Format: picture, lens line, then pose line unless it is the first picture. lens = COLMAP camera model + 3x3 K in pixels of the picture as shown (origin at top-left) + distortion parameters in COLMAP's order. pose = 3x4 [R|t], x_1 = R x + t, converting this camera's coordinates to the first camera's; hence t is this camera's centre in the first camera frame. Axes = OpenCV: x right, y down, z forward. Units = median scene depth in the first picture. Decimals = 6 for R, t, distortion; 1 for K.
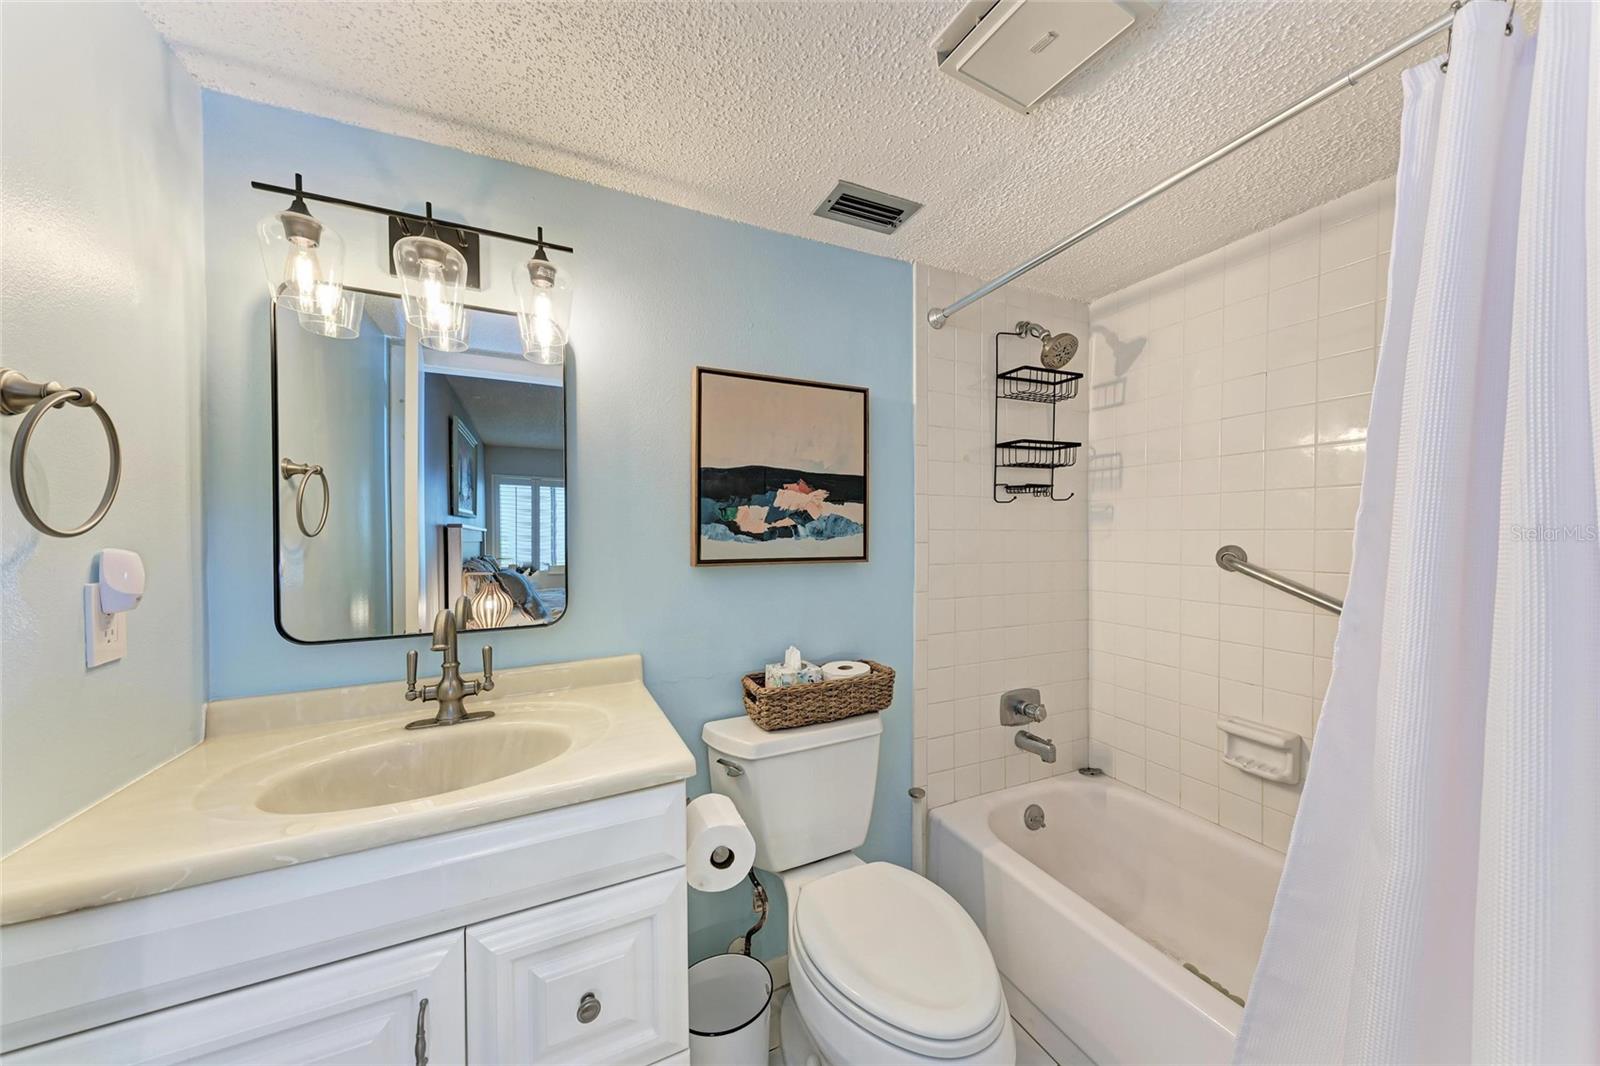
lens RADIAL K [[546.1, 0, 807.4], [0, 546.1, 539.6], [0, 0, 1]] dist [0.012521, -0.002706]
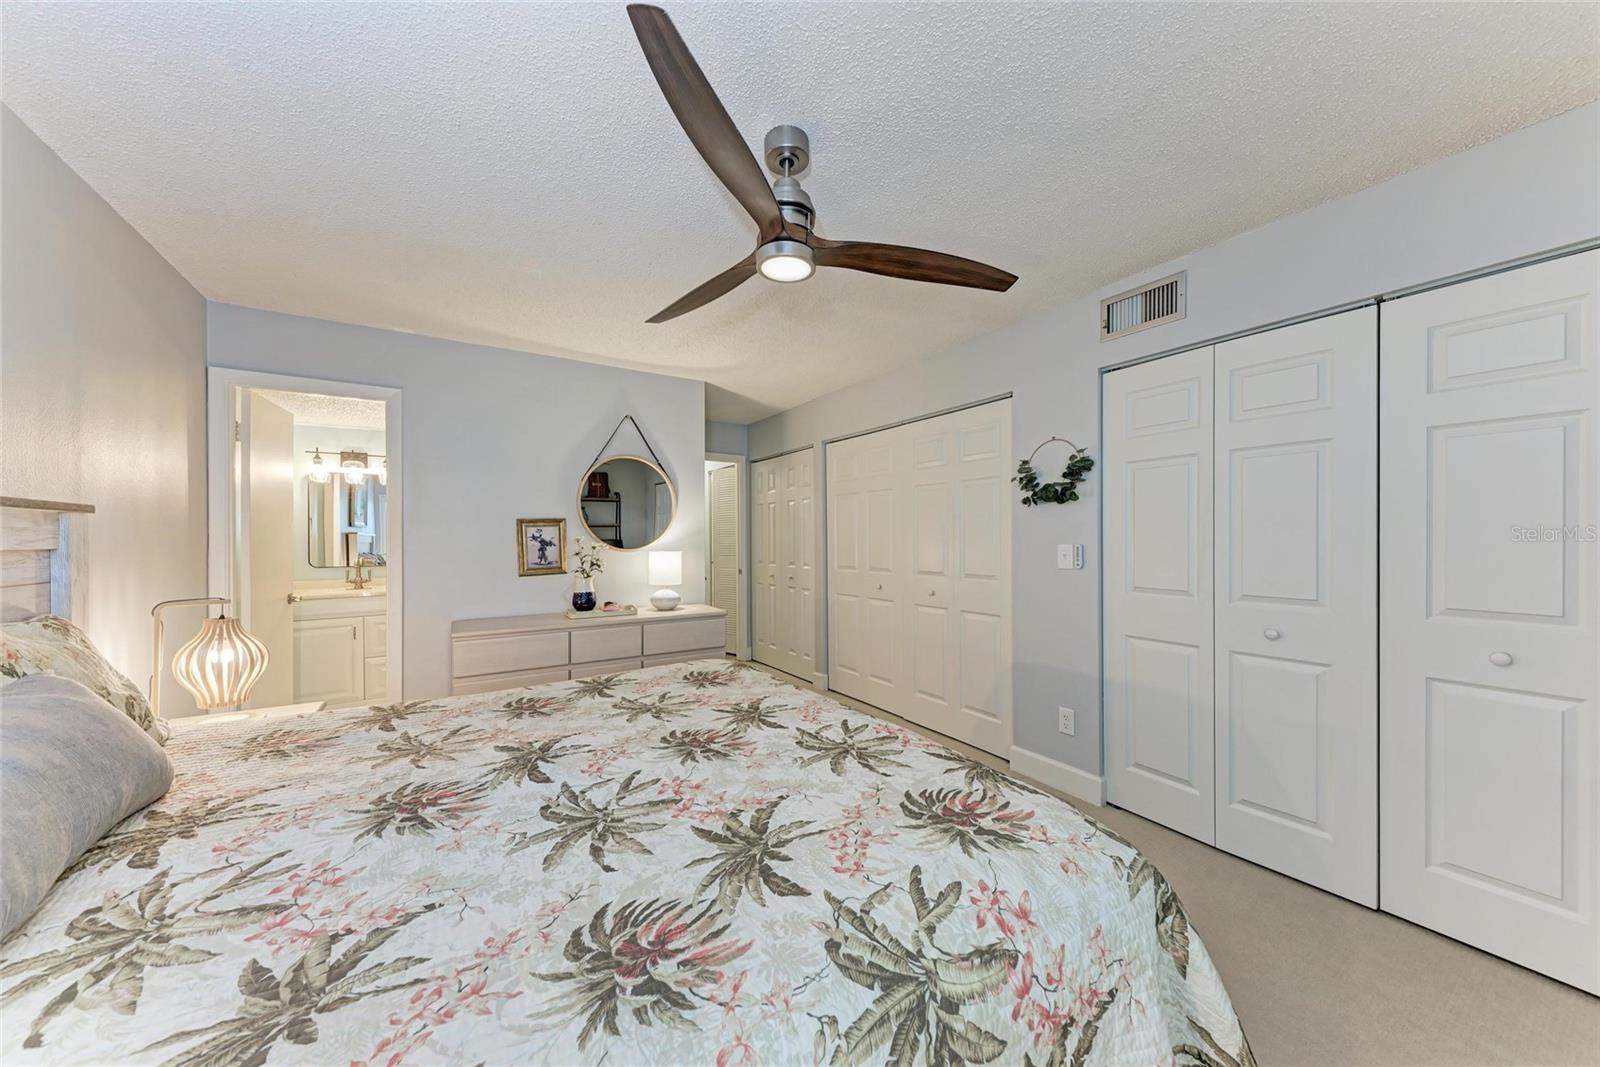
lens RADIAL K [[546.1, 0, 807.4], [0, 546.1, 540.1], [0, 0, 1]] dist [0.012521, -0.002706]
pose [[0.991474, 0.001183, 0.130297, 0.540653], [-0.000597, 0.999990, -0.004542, 0.002157], [-0.130301, 0.004425, 0.991465, -0.889400]]
